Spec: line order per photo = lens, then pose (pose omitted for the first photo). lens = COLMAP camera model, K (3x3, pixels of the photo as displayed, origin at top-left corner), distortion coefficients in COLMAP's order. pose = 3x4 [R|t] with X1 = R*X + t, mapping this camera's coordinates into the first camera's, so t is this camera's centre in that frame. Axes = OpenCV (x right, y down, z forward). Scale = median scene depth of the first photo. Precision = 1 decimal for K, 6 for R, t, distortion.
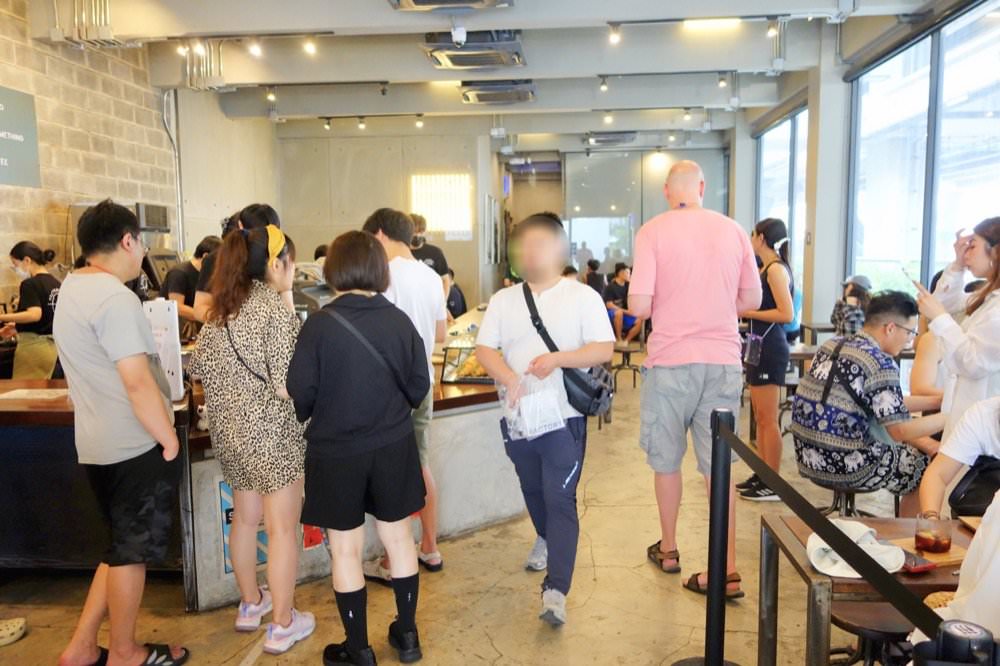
lens RADIAL K [[806.8, 0, 499.5], [0, 806.8, 333.3], [0, 0, 1]] dist [-0.001073, -0.014503]
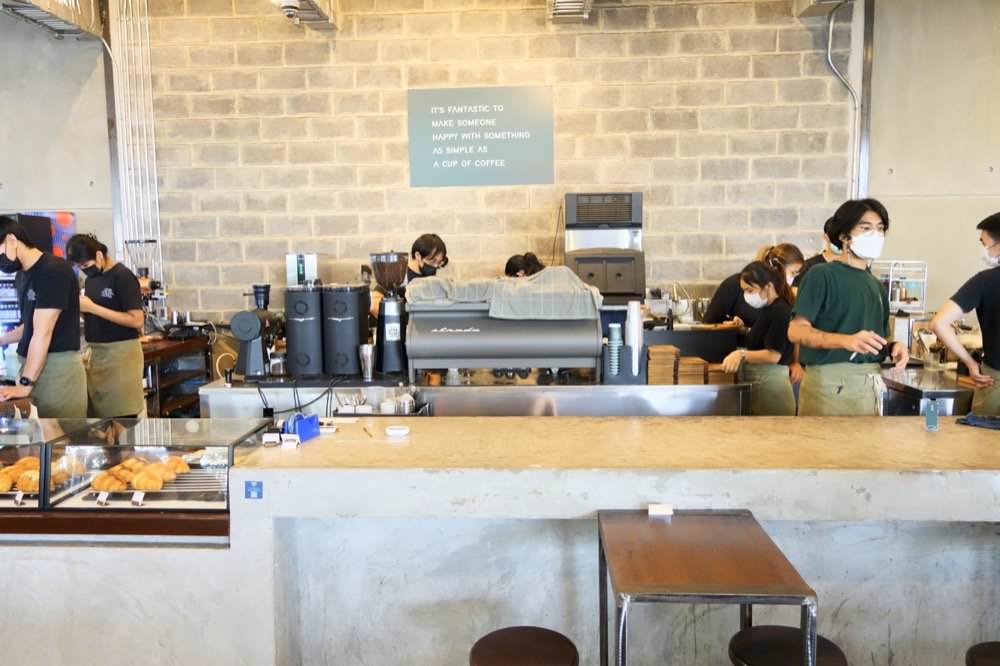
lens RADIAL K [[806.8, 0, 500.3], [0, 806.8, 338.0], [0, 0, 1]] dist [-0.001073, -0.014503]
pose [[0.024885, 0.097713, -0.994903, 0.356367], [-0.088257, 0.991540, 0.095175, -0.081029], [0.995787, 0.085439, 0.033298, 0.864532]]
